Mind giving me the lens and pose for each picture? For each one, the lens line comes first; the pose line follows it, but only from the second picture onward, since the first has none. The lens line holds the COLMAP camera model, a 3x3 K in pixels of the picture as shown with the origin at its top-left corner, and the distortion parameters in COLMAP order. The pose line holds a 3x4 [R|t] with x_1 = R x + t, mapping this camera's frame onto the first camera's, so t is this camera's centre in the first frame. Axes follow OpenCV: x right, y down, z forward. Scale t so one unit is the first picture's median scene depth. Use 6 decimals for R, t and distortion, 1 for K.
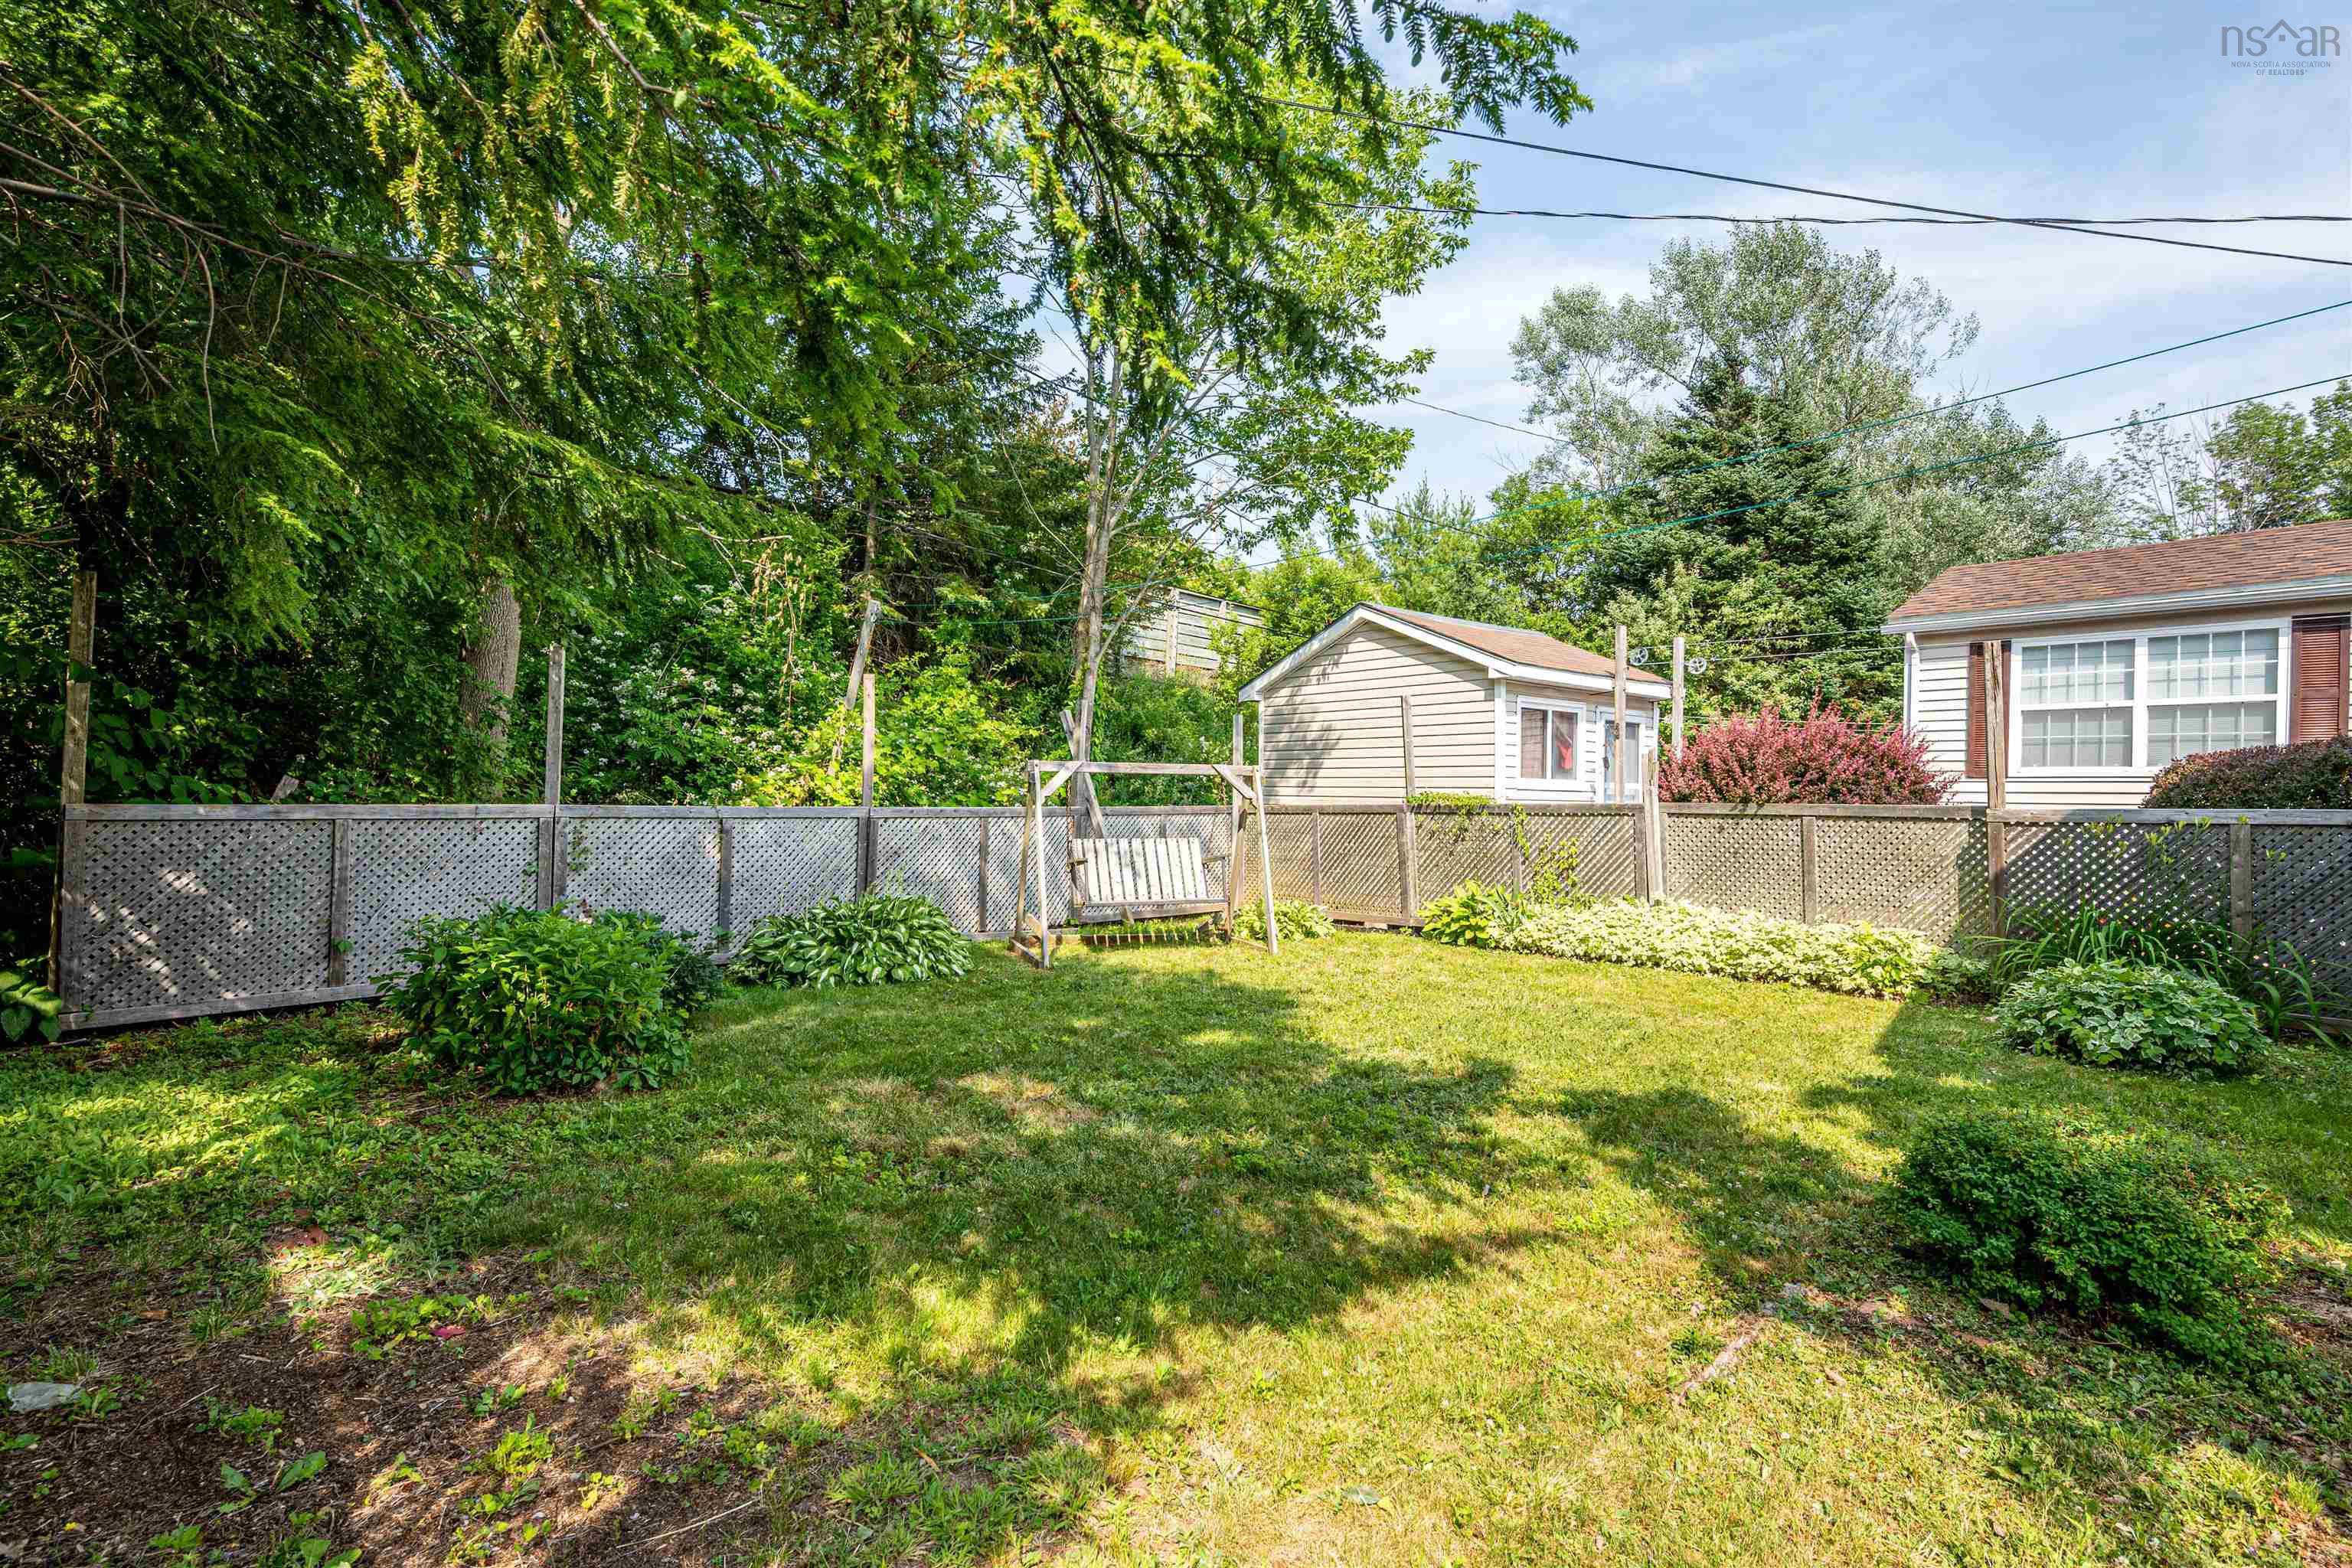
lens RADIAL K [[1099.7, 0, 1168.7], [0, 1099.7, 774.5], [0, 0, 1]] dist [0.008131, -0.000146]
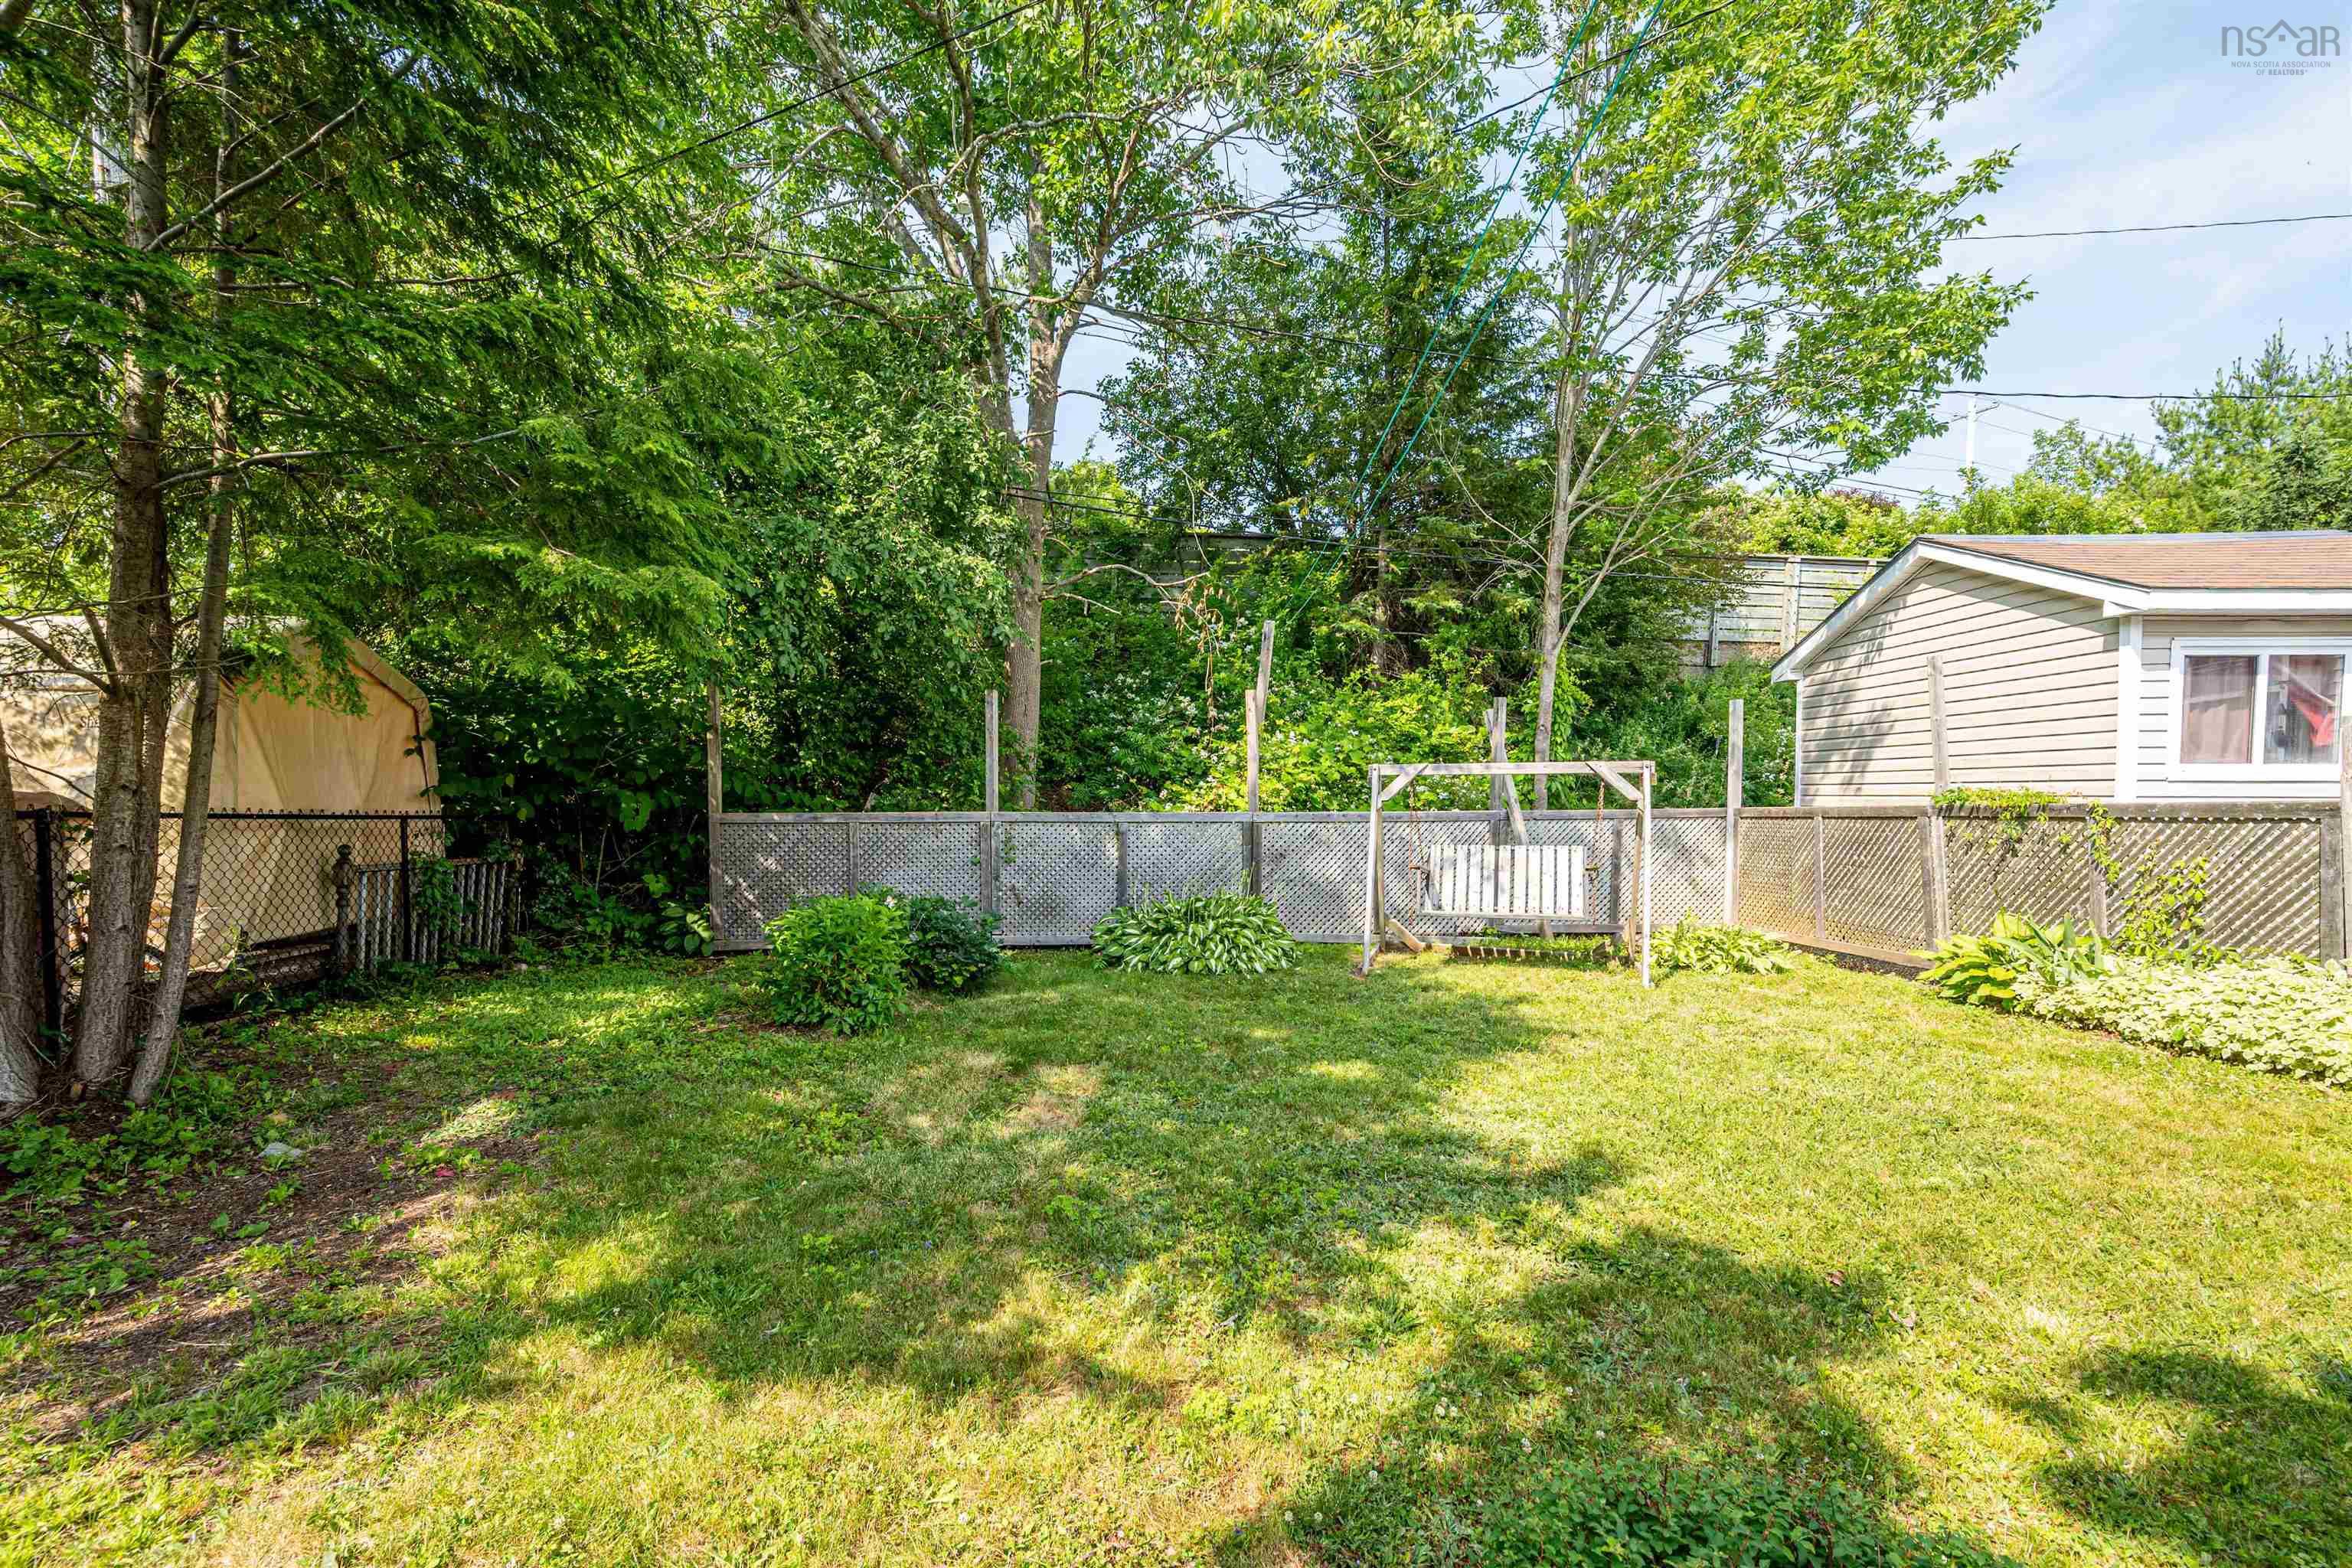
lens RADIAL K [[981.9, 0, 1146.1], [0, 981.9, 834.1], [0, 0, 1]] dist [0.000329, 0.000752]
pose [[0.767522, 0.010237, -0.640941, 0.273812], [0.023522, 0.998749, 0.044119, 0.005579], [0.640591, -0.048938, 0.766321, 0.188480]]
